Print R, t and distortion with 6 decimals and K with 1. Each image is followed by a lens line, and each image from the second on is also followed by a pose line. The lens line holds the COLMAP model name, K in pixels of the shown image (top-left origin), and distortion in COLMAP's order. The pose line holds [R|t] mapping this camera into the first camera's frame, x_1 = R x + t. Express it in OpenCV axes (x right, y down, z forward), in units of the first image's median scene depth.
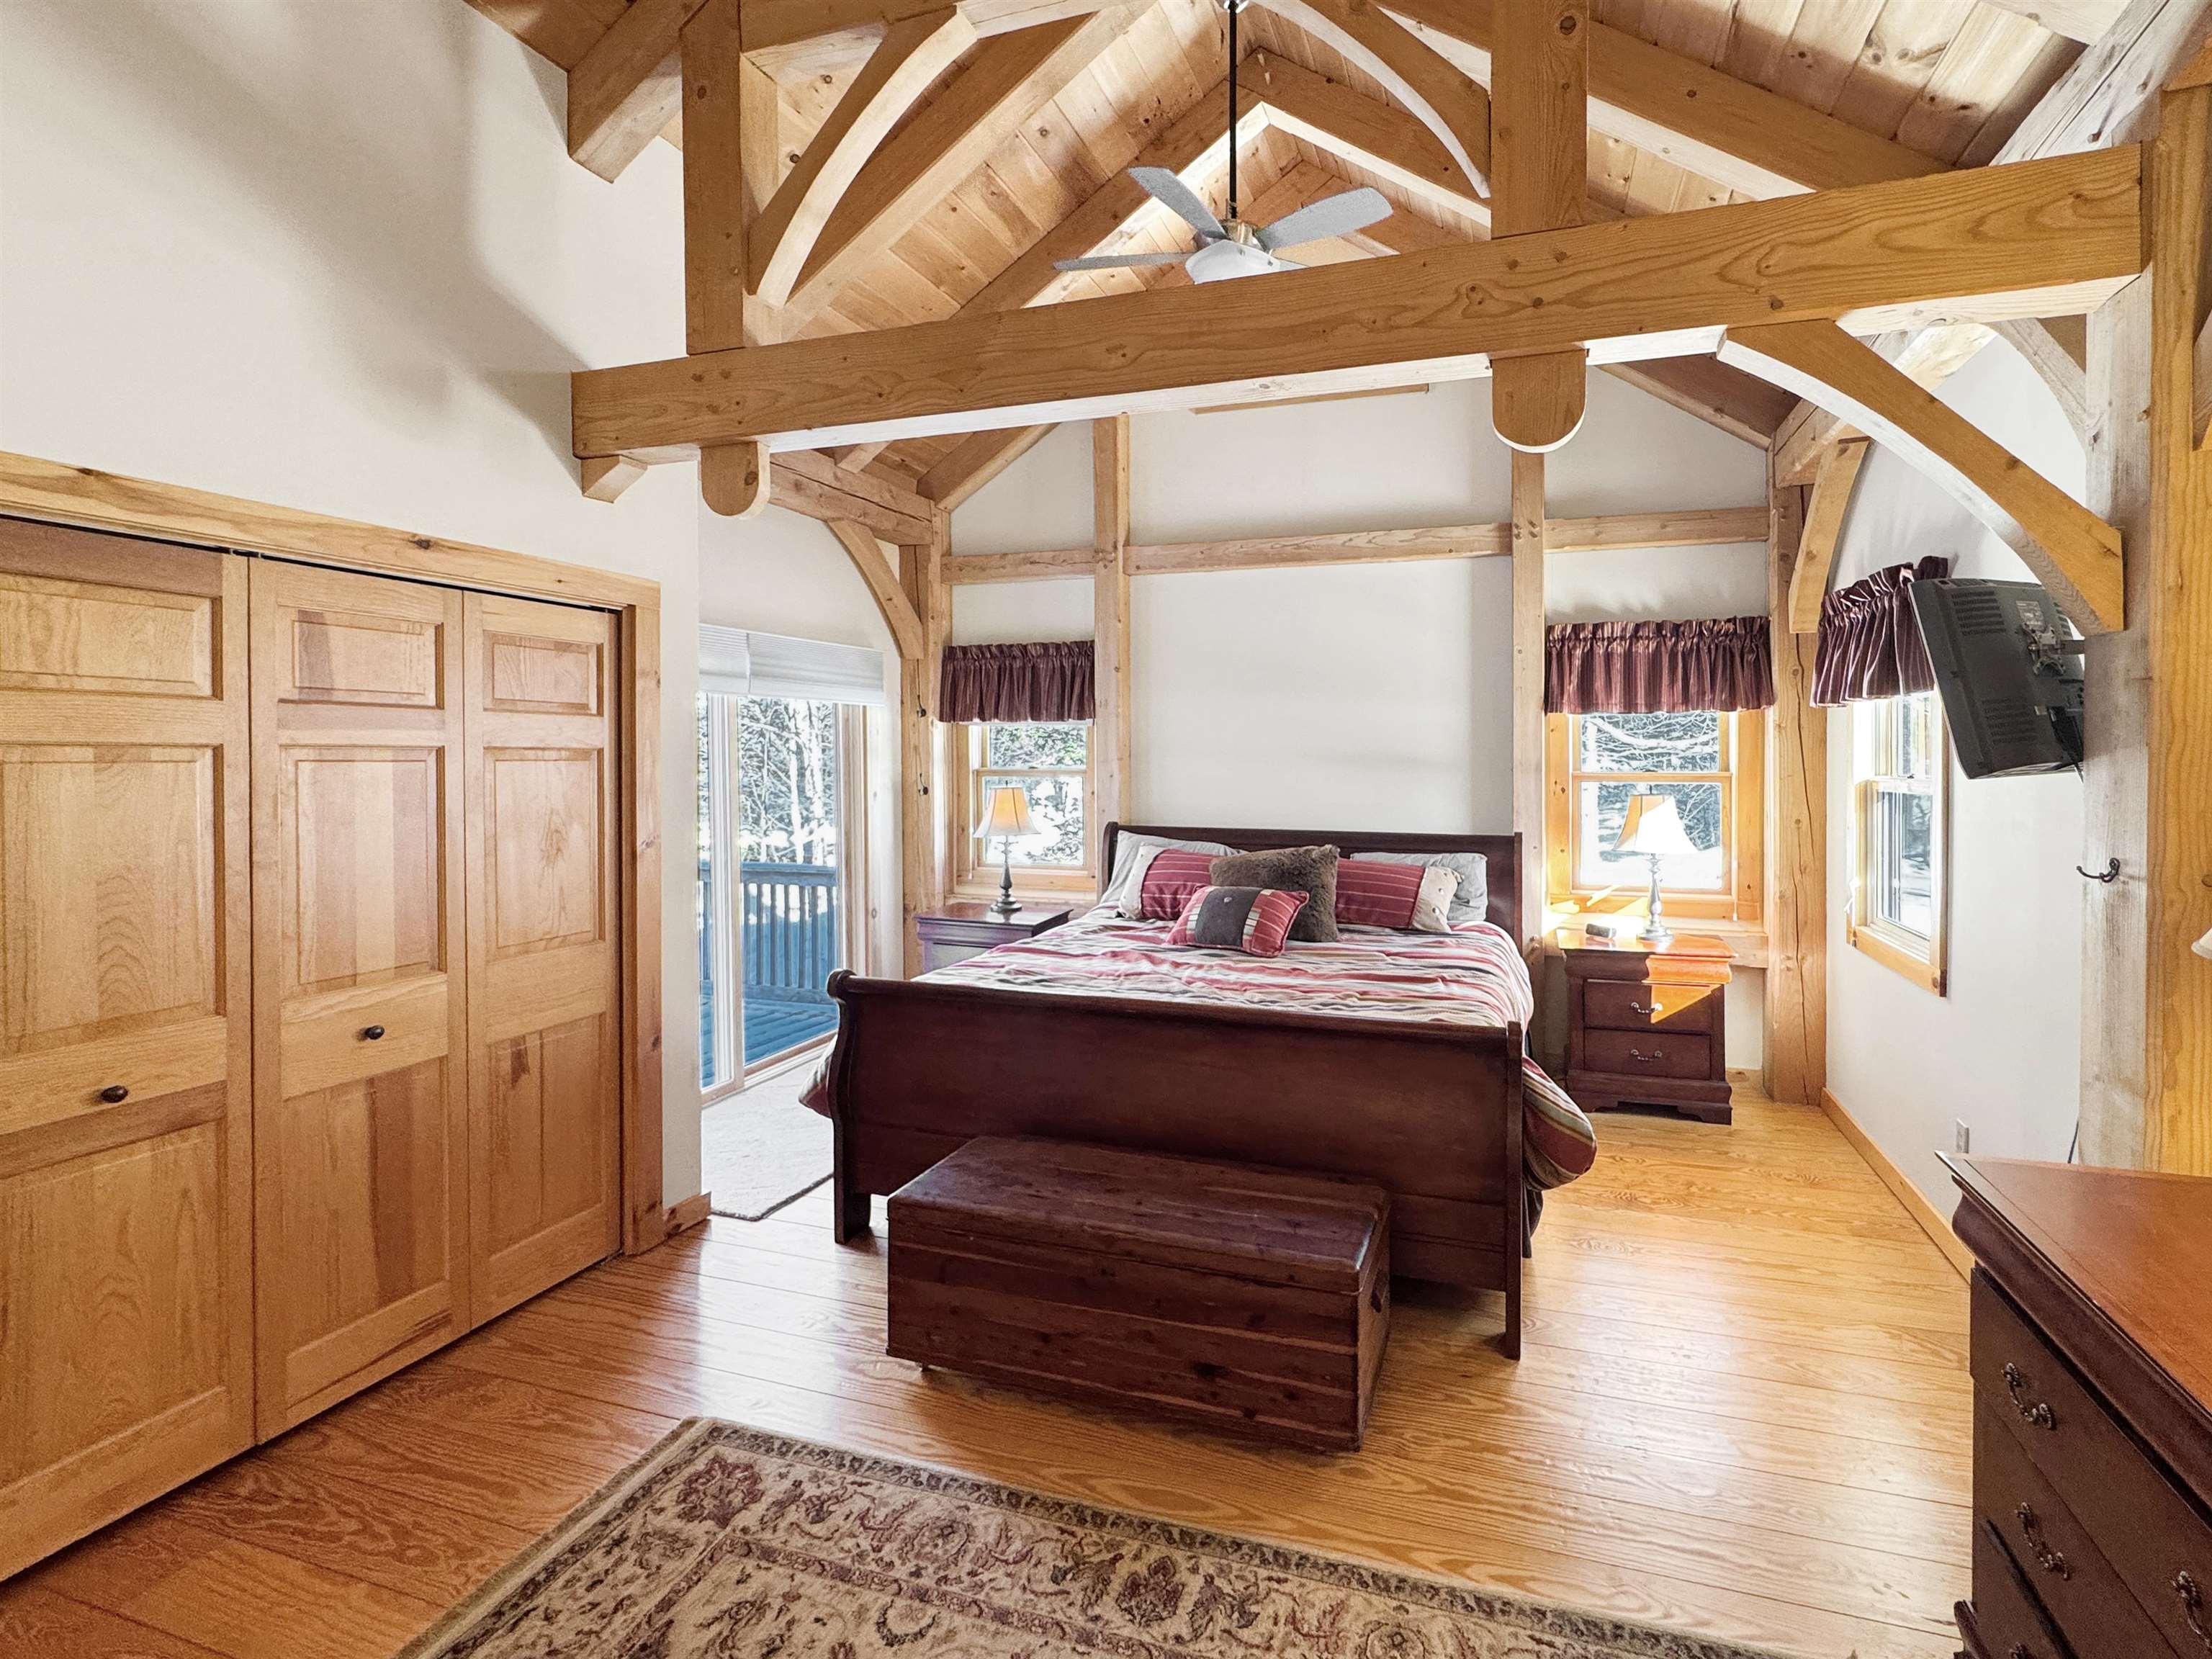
lens RADIAL K [[979.6, 0, 1224.0], [0, 979.6, 769.6], [0, 0, 1]] dist [-0.004337, -0.000424]
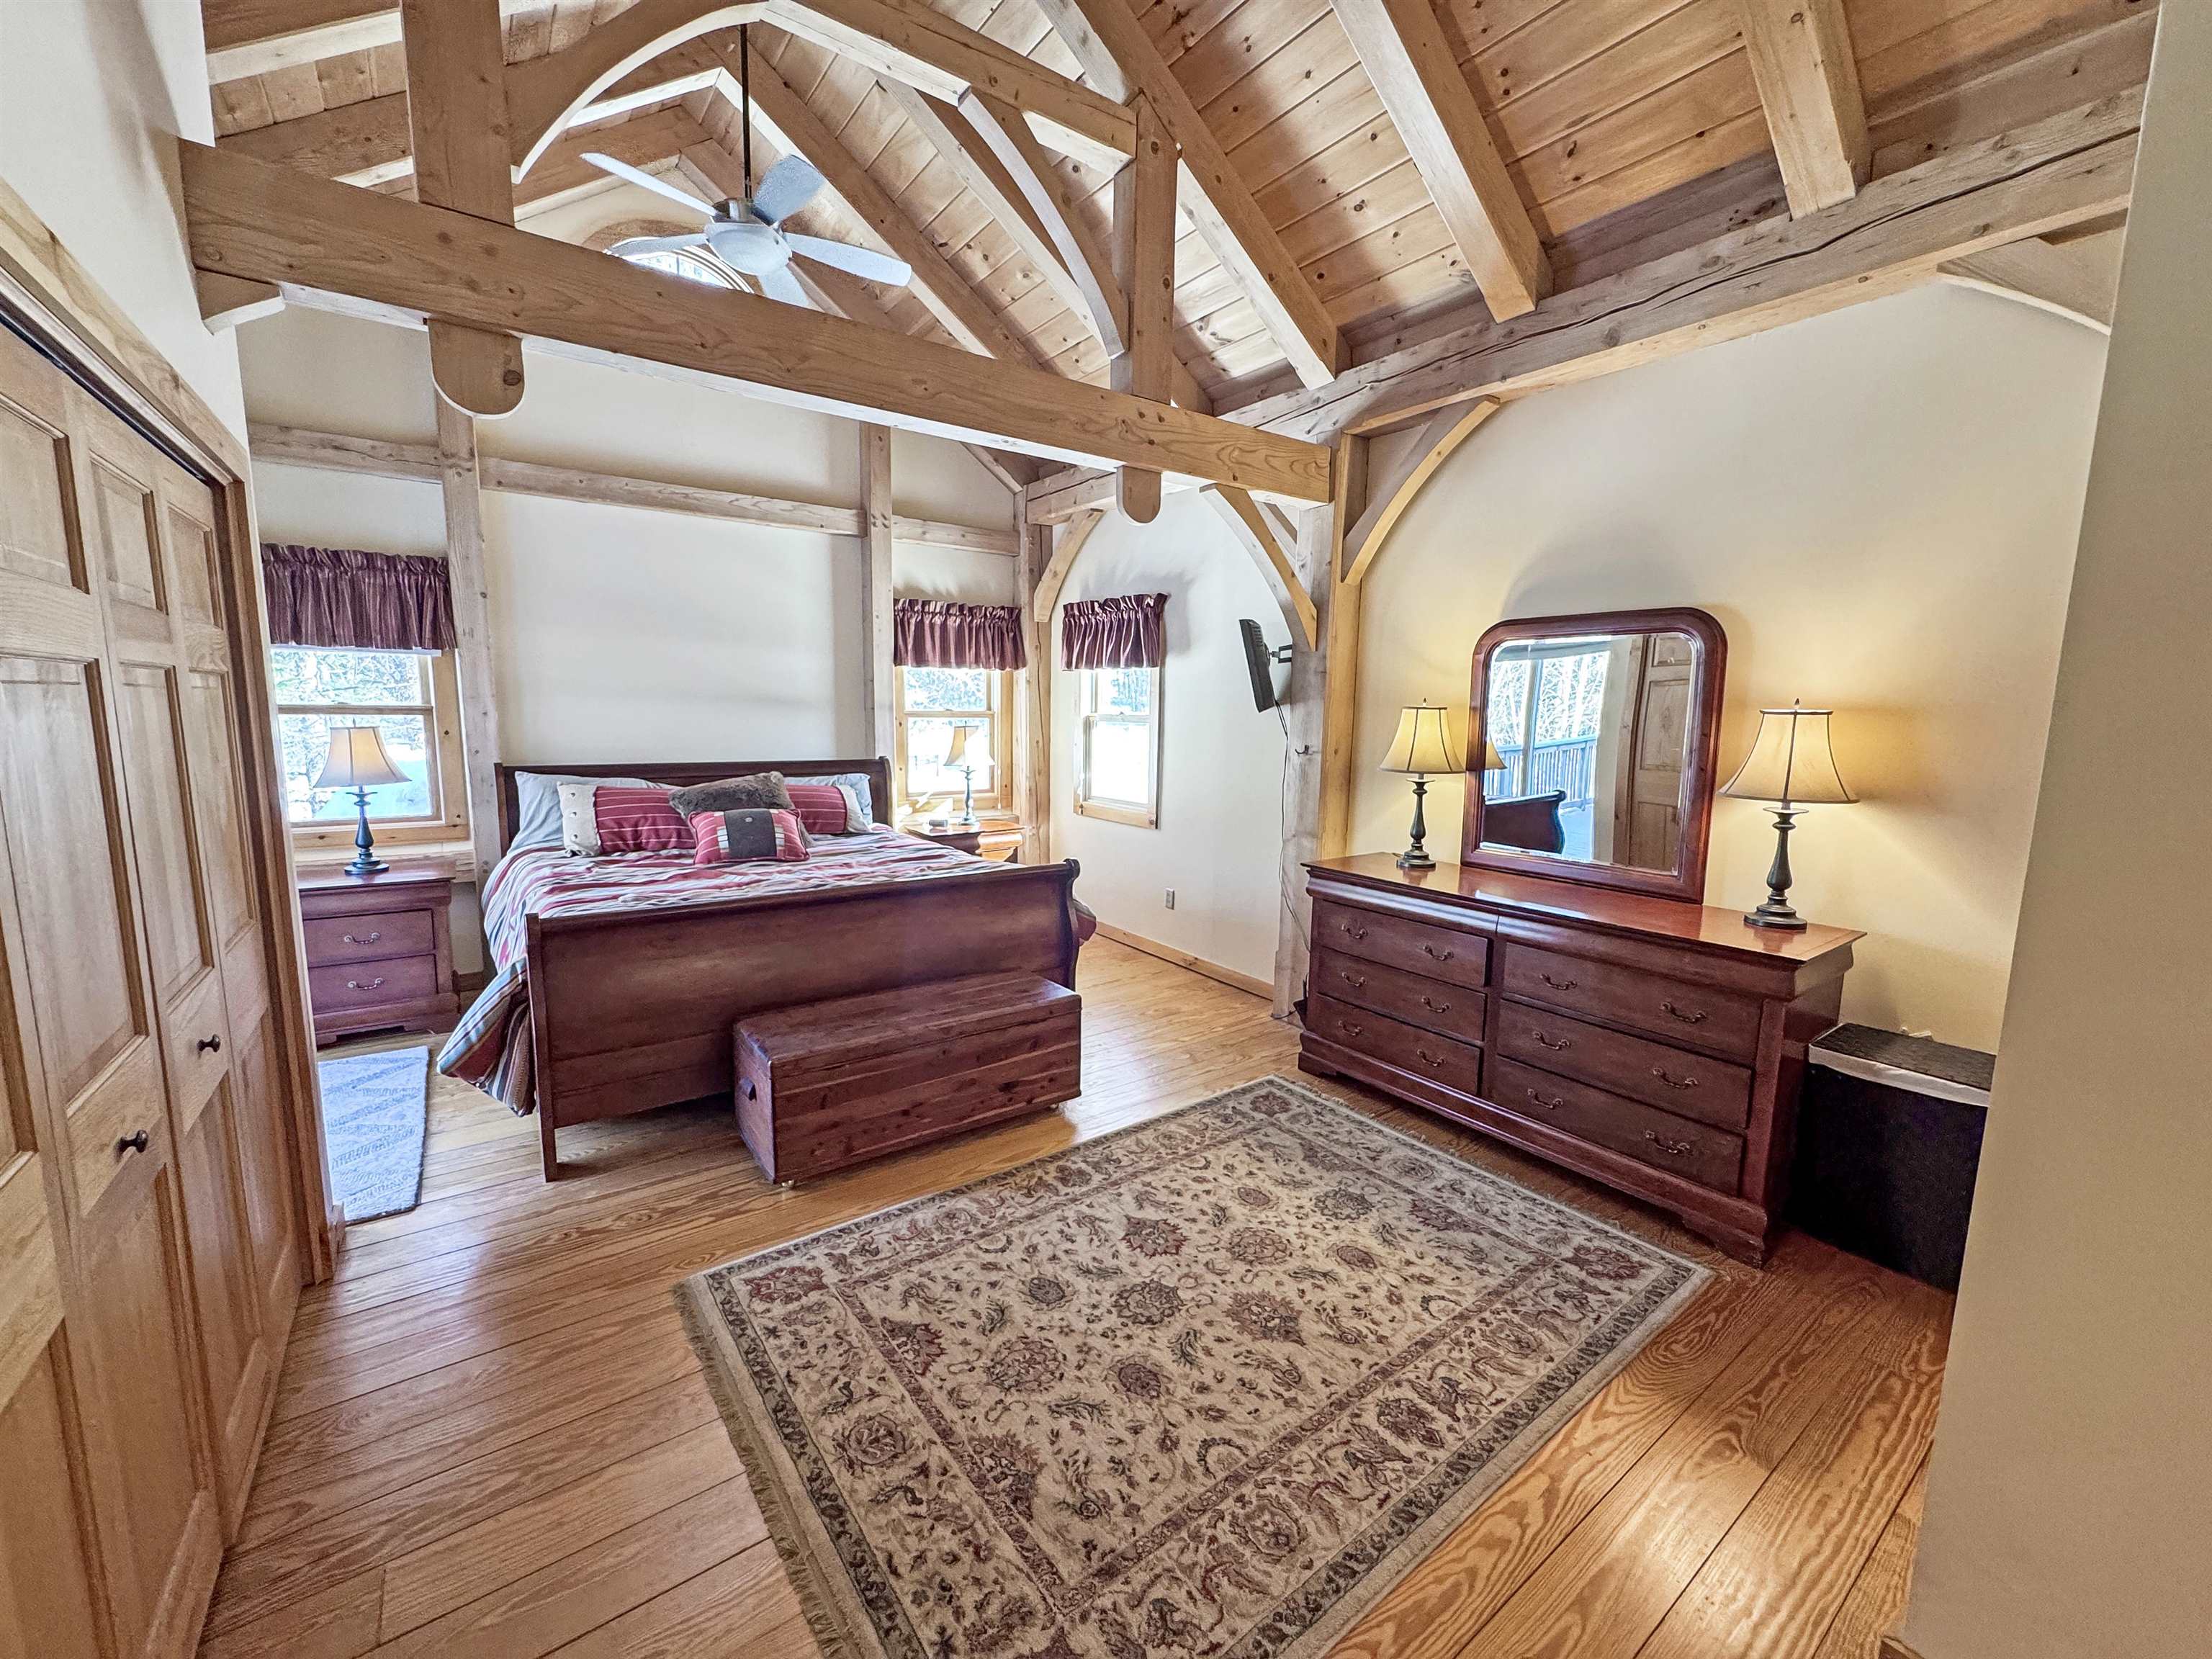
lens RADIAL K [[888.3, 0, 1140.6], [0, 888.3, 840.7], [0, 0, 1]] dist [-0.000306, -0.000439]
pose [[0.588133, -0.114884, 0.800563, -0.487214], [-0.002854, 0.989559, 0.144102, 0.003070], [-0.808759, -0.087036, 0.581665, 0.006378]]
